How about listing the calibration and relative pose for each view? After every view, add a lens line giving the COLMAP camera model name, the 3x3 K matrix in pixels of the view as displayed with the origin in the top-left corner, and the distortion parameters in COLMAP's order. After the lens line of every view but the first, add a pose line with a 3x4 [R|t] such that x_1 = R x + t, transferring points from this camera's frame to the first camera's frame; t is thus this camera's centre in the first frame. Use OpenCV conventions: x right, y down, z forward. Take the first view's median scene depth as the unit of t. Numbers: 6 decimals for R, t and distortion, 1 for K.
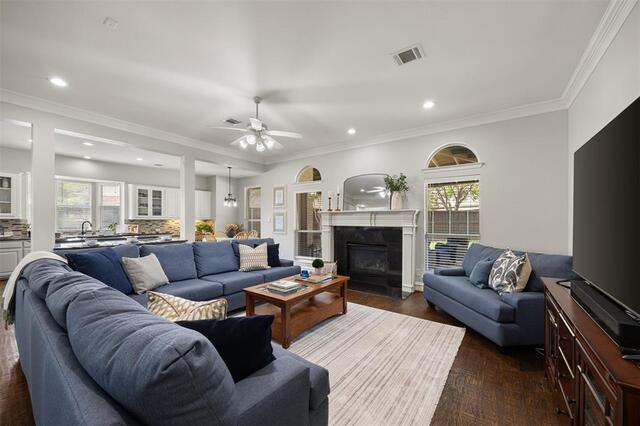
lens RADIAL K [[241.9, 0, 318.7], [0, 241.9, 222.0], [0, 0, 1]] dist [-0.009570, 0.000669]
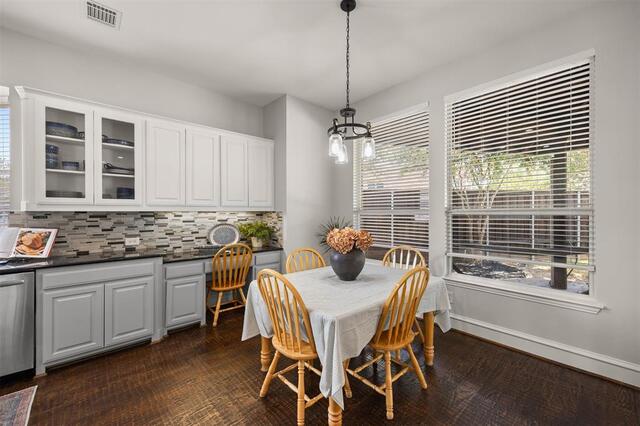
lens RADIAL K [[258.8, 0, 318.4], [0, 258.8, 212.2], [0, 0, 1]] dist [0.008177, -0.001218]
pose [[0.976687, -0.001780, -0.214662, -0.359119], [0.000400, 0.999979, -0.006470, -0.007172], [0.214669, 0.006233, 0.976667, 0.763454]]
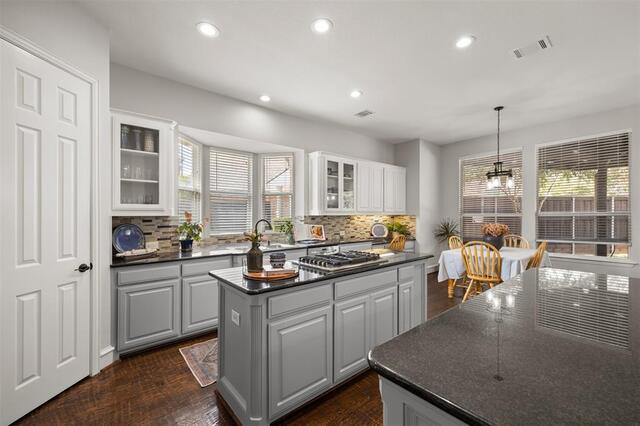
lens RADIAL K [[258.8, 0, 324.4], [0, 258.8, 215.9], [0, 0, 1]] dist [0.008177, -0.001218]
pose [[0.966253, -0.007891, -0.257476, -0.603669], [0.006254, 0.999955, -0.007176, -0.005212], [0.257521, 0.005324, 0.966258, 0.420395]]
